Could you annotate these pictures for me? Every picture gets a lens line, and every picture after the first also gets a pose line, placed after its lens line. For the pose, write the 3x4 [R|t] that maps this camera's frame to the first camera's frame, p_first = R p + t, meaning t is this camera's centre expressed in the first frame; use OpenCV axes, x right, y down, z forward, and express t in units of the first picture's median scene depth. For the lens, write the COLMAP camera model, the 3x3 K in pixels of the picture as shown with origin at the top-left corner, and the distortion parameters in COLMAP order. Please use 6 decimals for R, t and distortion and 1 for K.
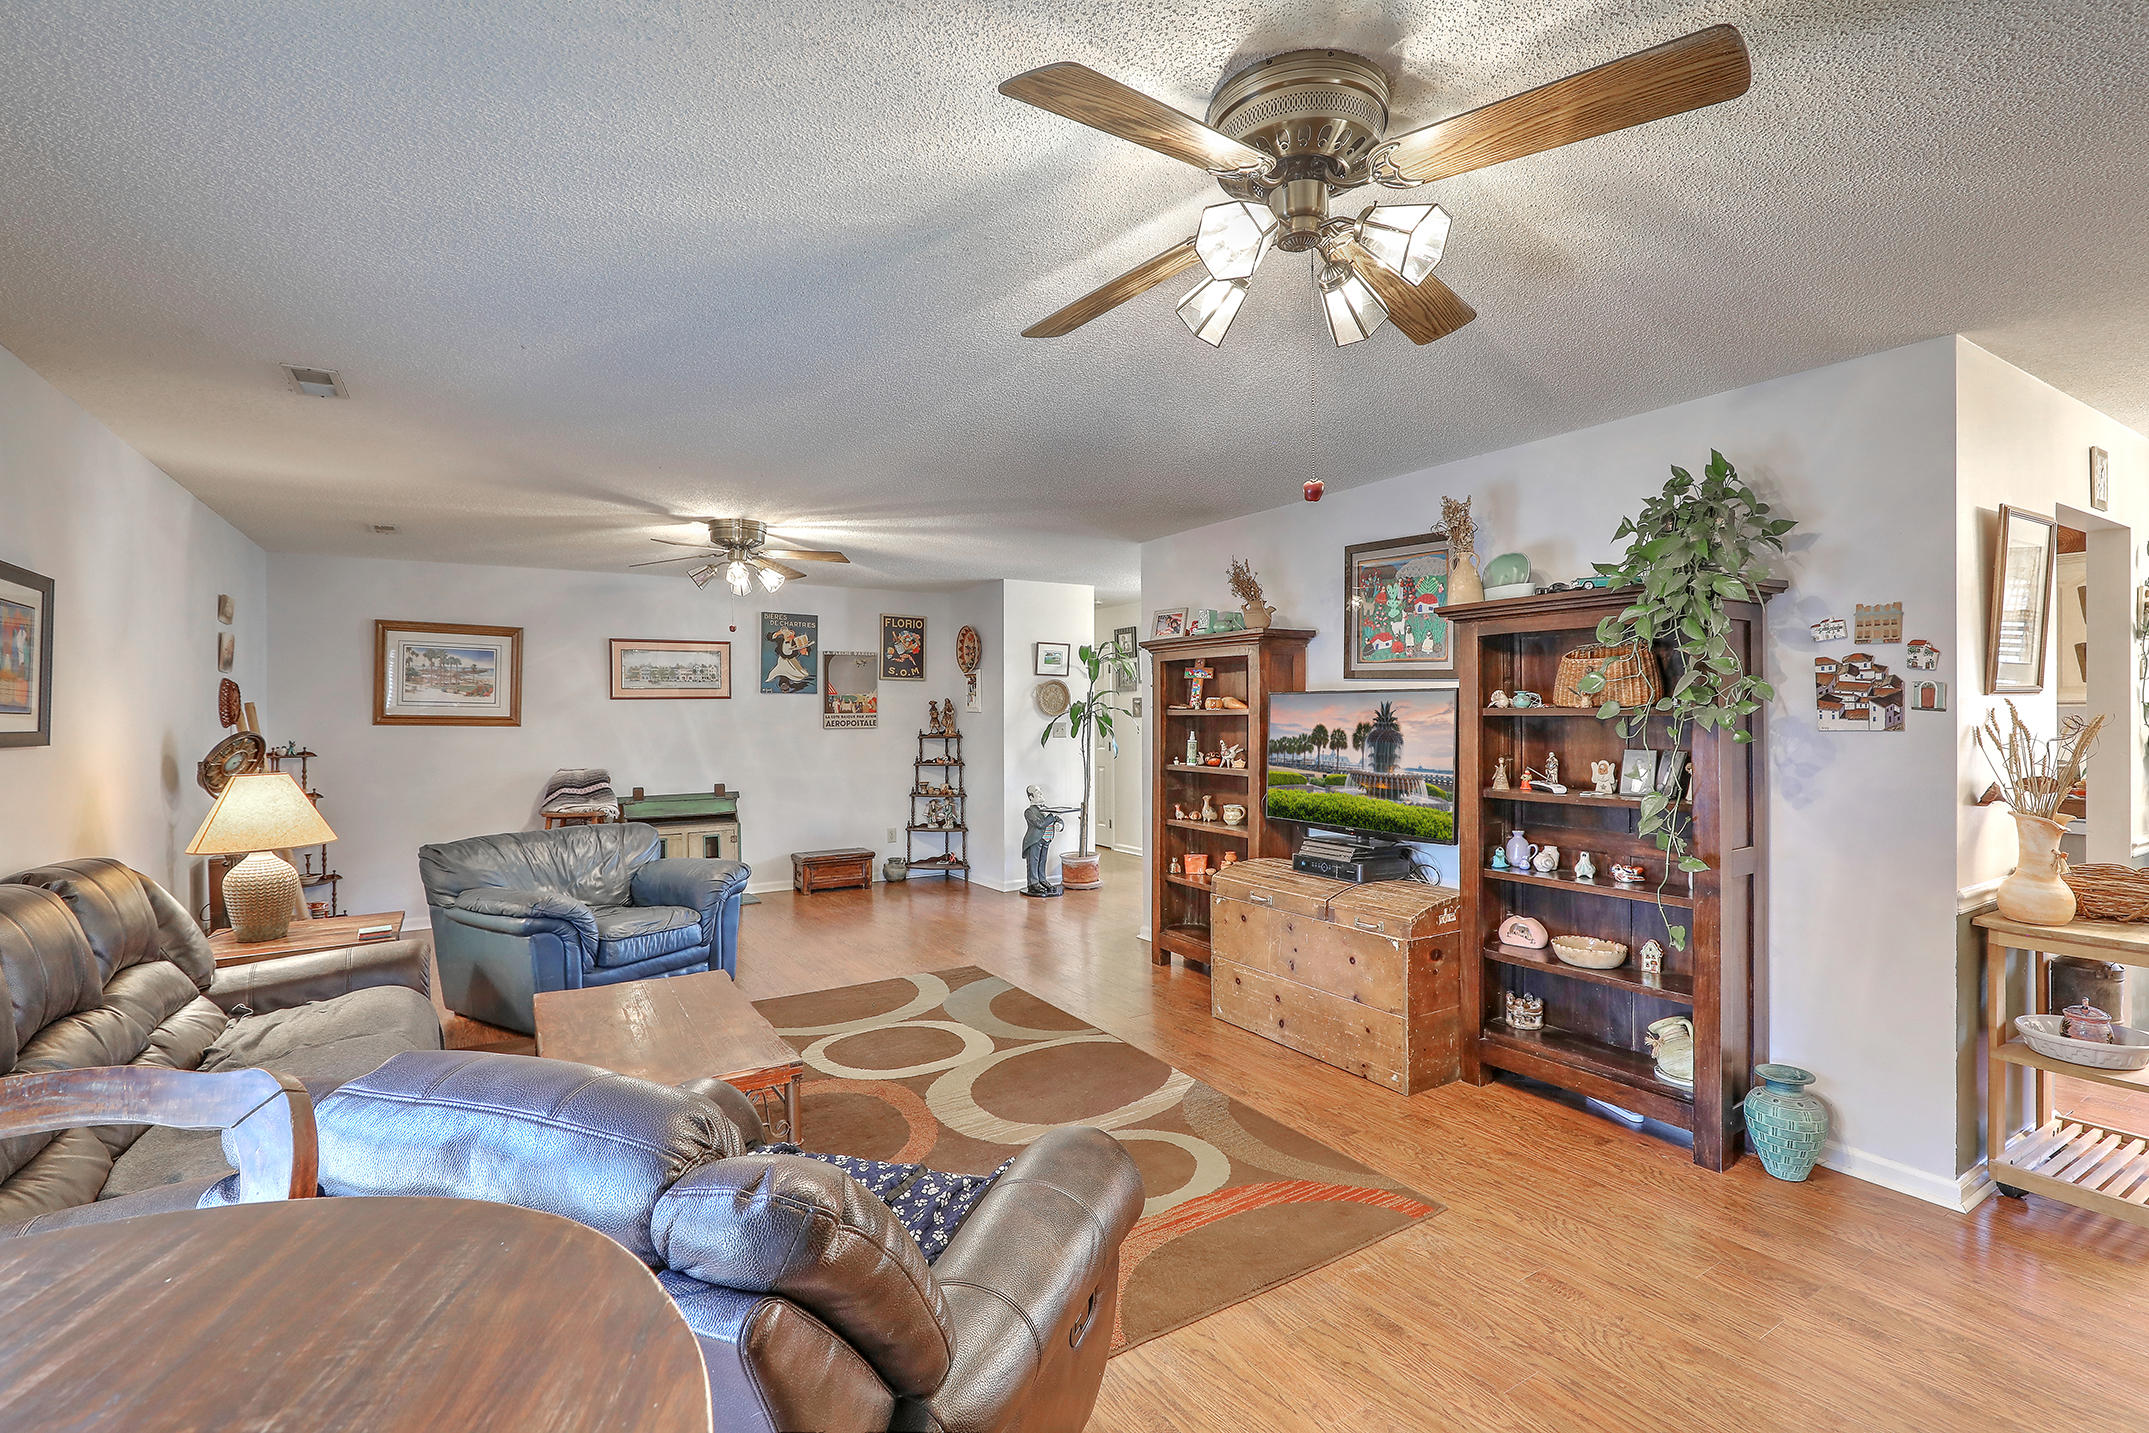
lens RADIAL K [[978.7, 0, 1094.0], [0, 978.7, 712.1], [0, 0, 1]] dist [-0.003656, -0.000359]
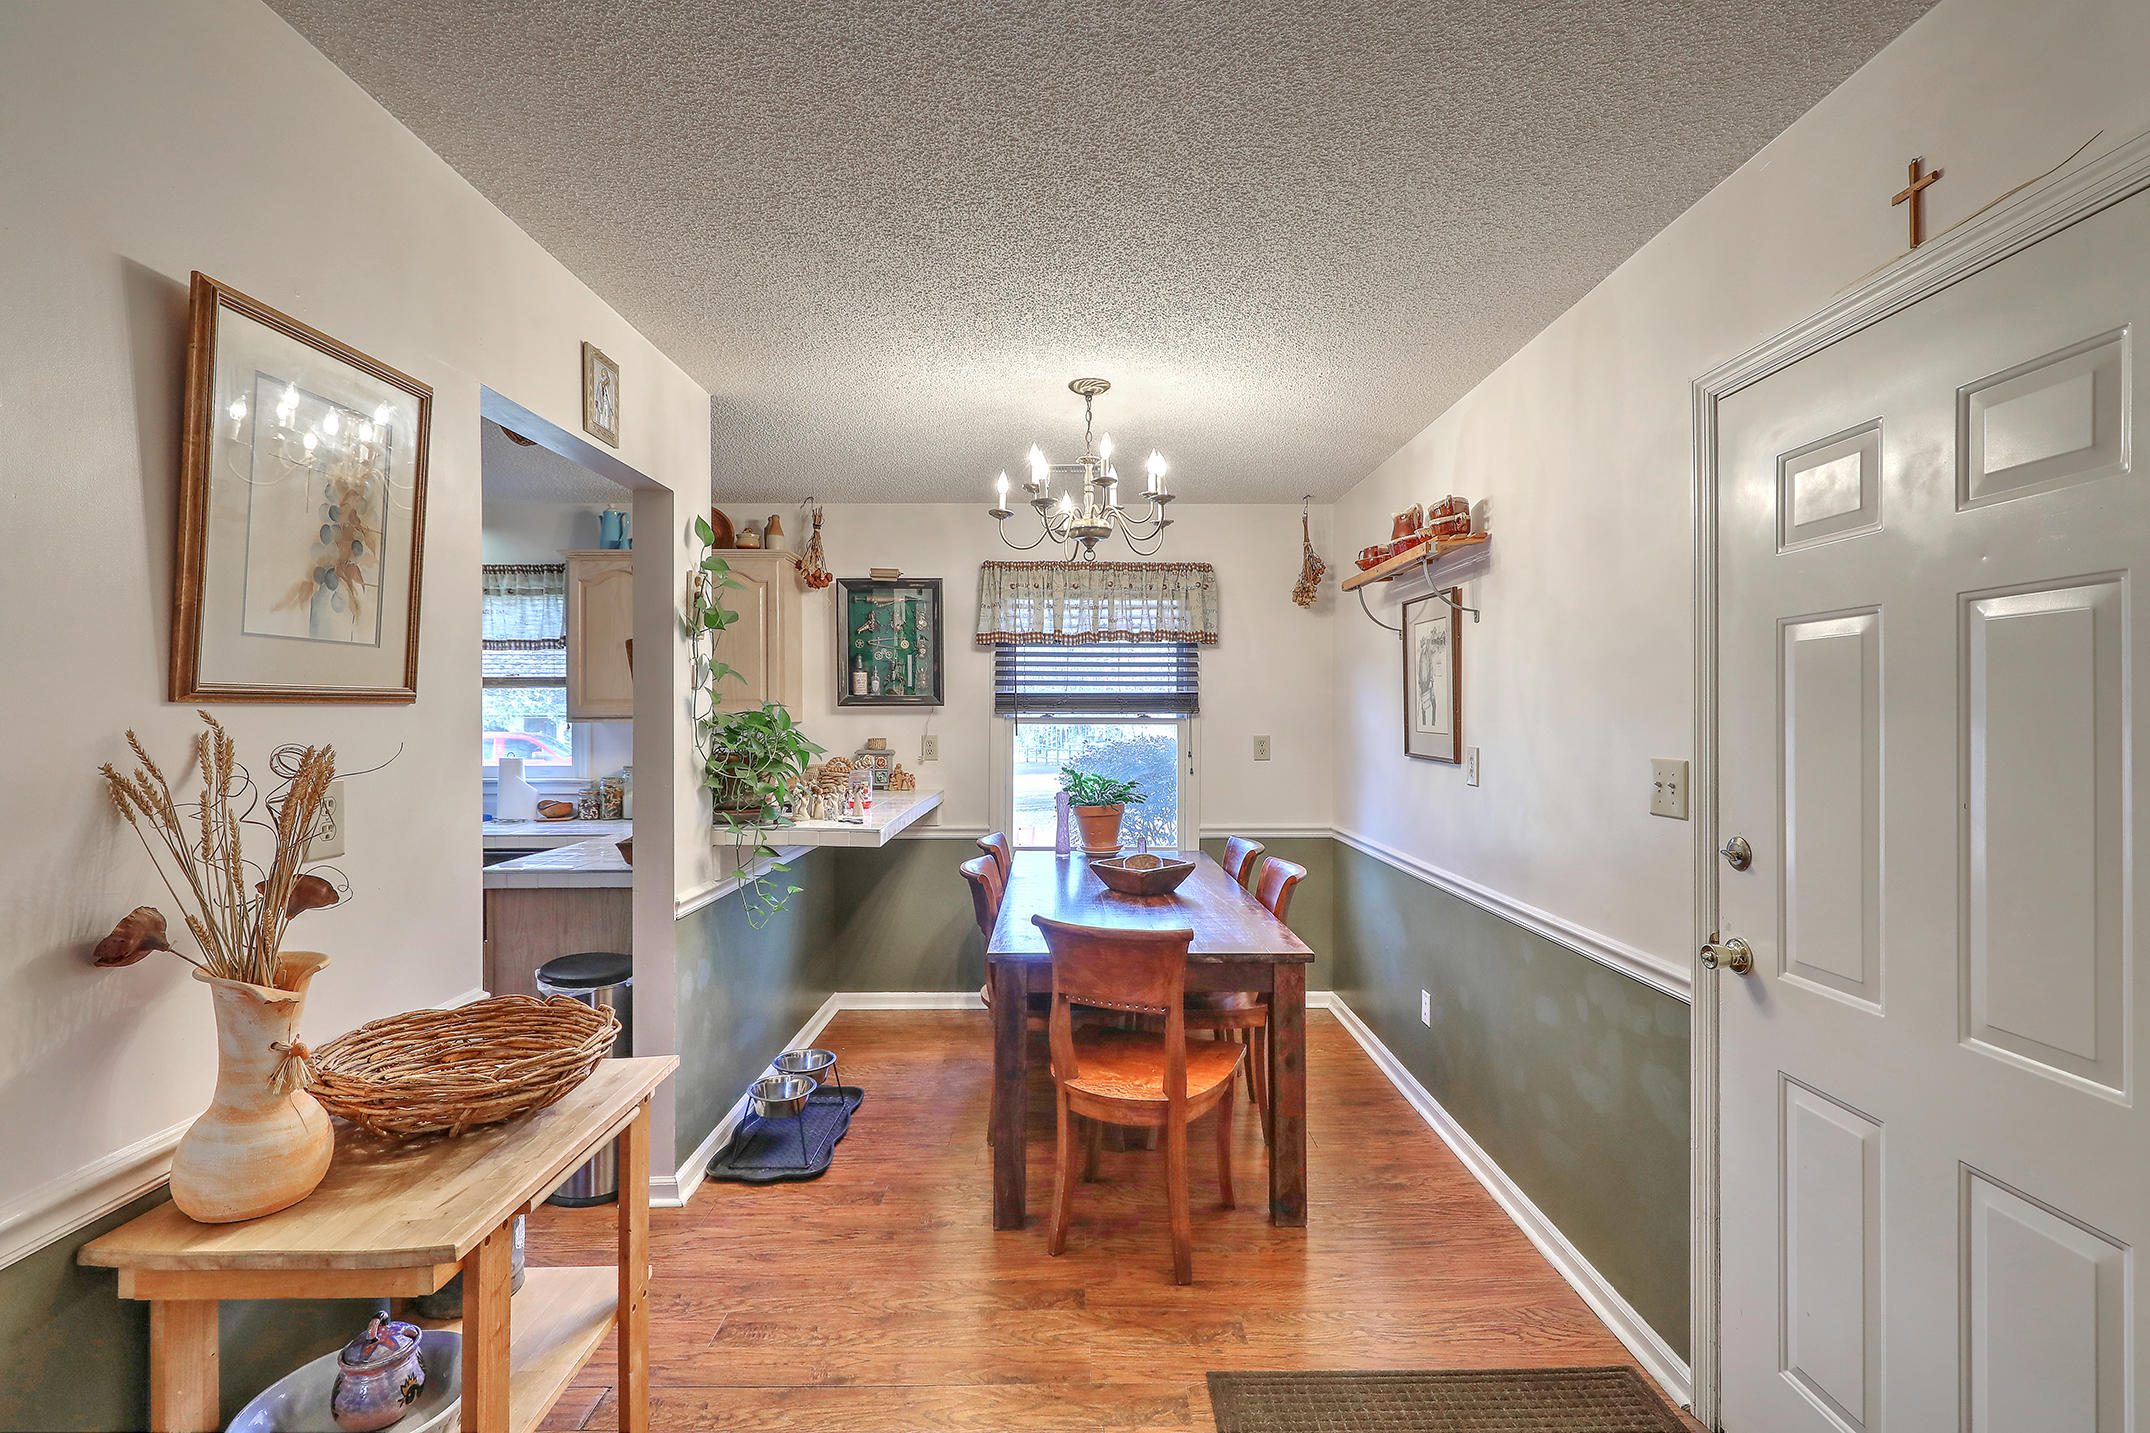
lens RADIAL K [[979.6, 0, 1068.0], [0, 979.6, 724.0], [0, 0, 1]] dist [0.000150, 0.000115]
pose [[0.540331, 0.003980, 0.841443, 0.772680], [-0.004679, 0.999988, -0.001725, -0.009585], [-0.841439, -0.003005, 0.540343, 0.428326]]
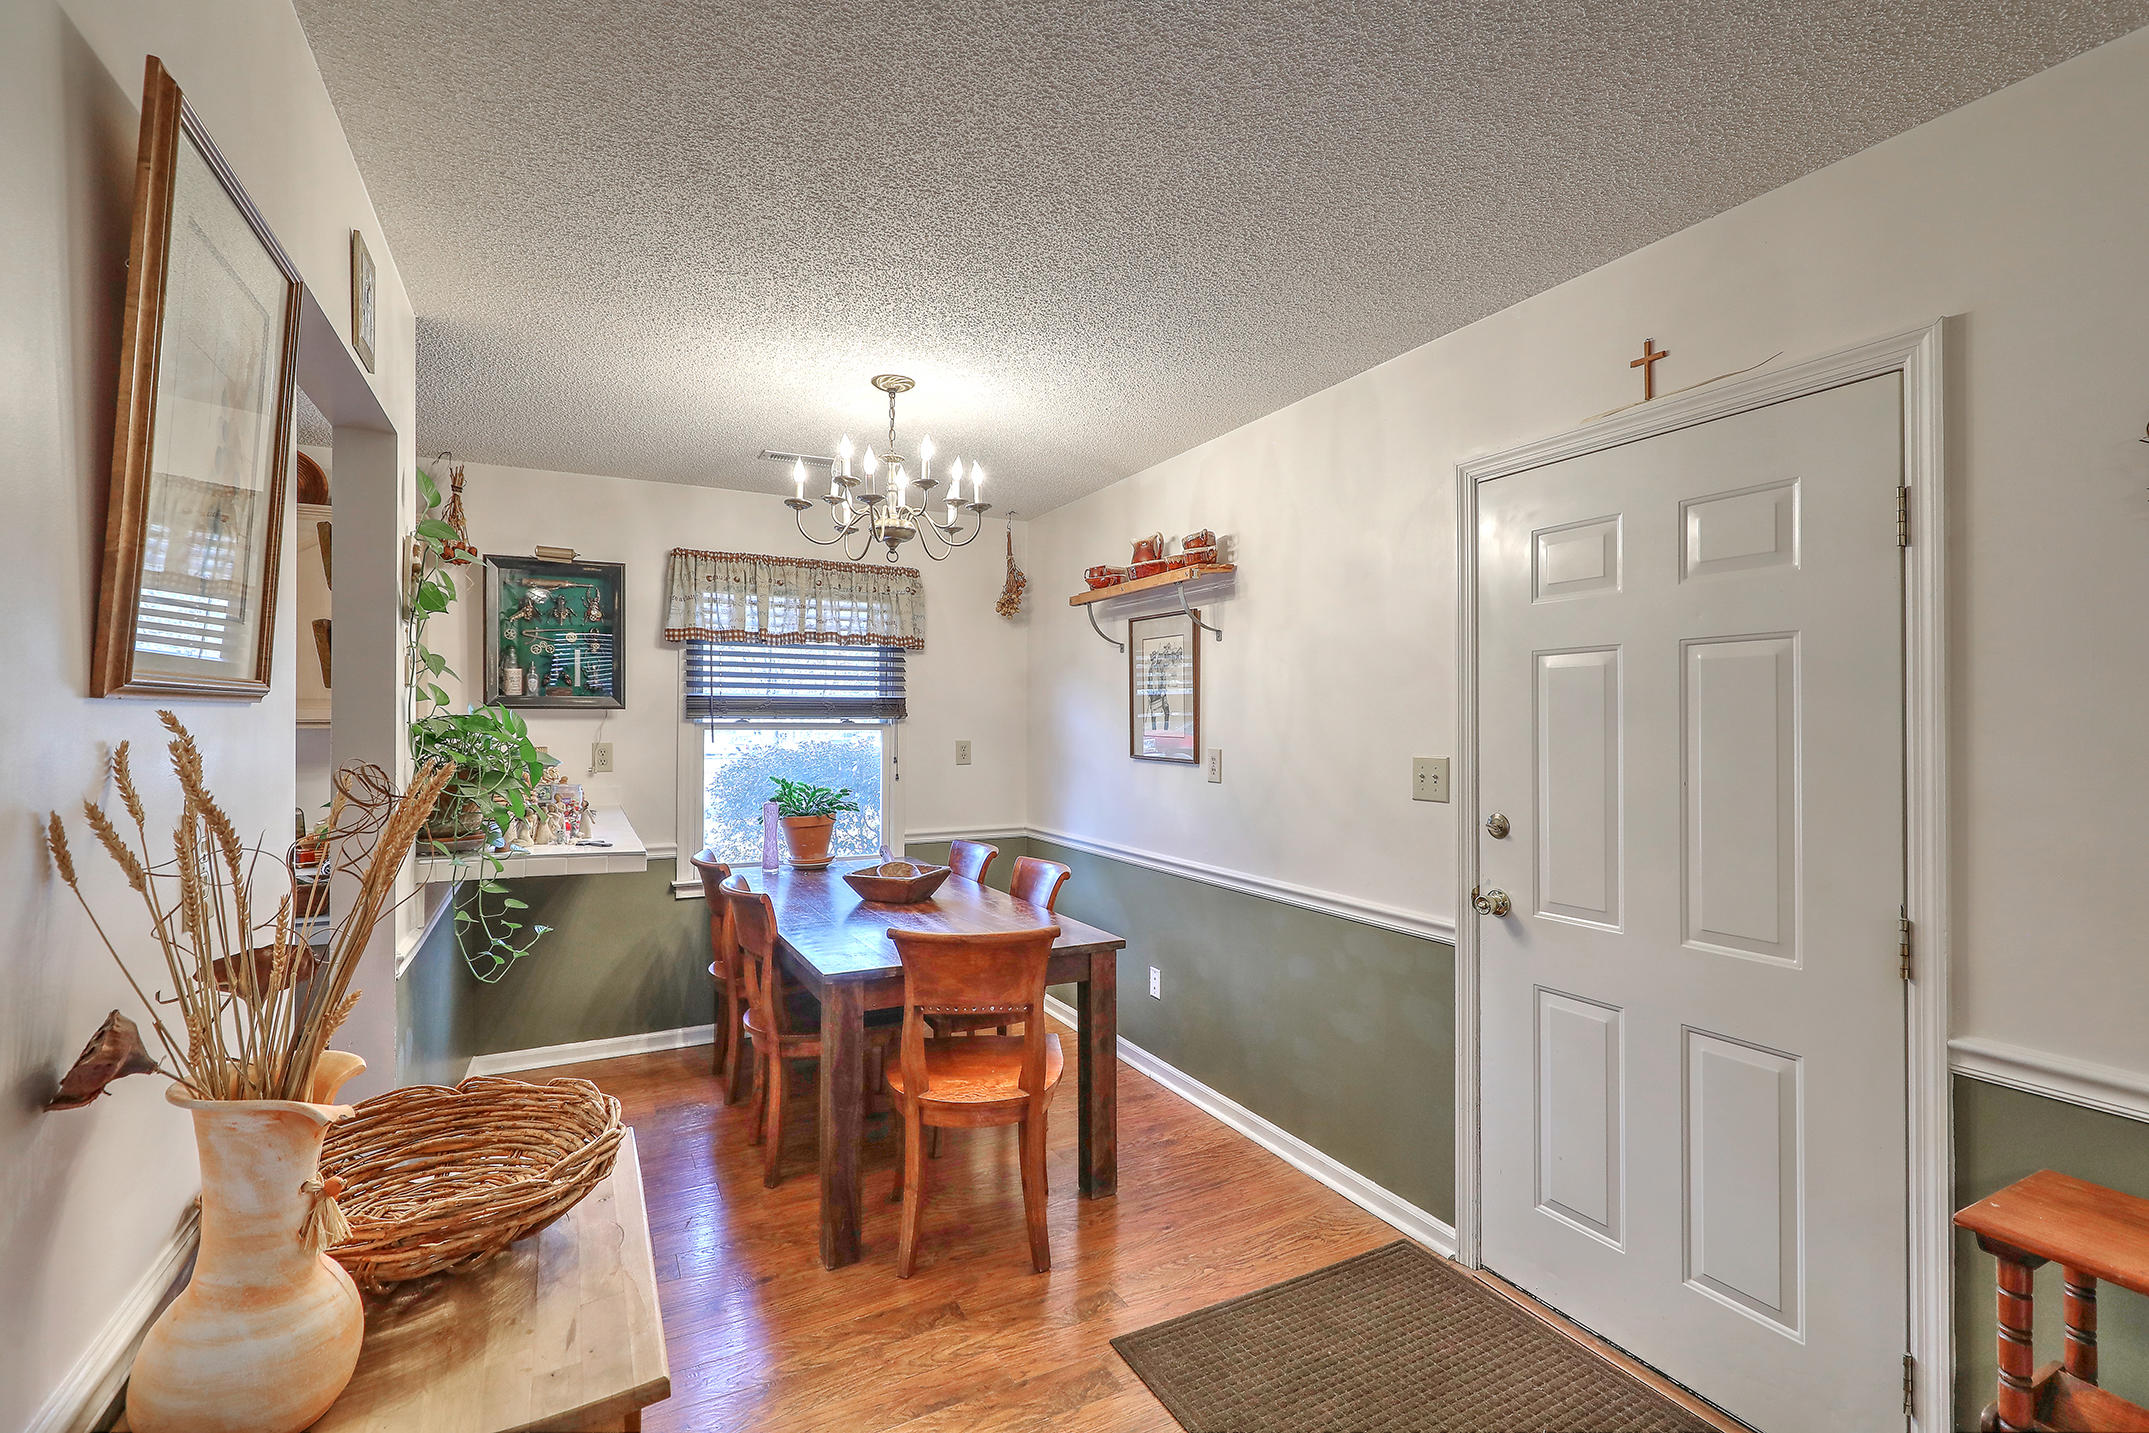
lens RADIAL K [[983.6, 0, 1082.6], [0, 983.6, 723.7], [0, 0, 1]] dist [0.001969, 0.000083]
pose [[0.091266, 0.009039, 0.995786, 0.660811], [-0.001762, 0.999959, -0.008915, -0.008607], [-0.995825, -0.000941, 0.091278, 0.693074]]
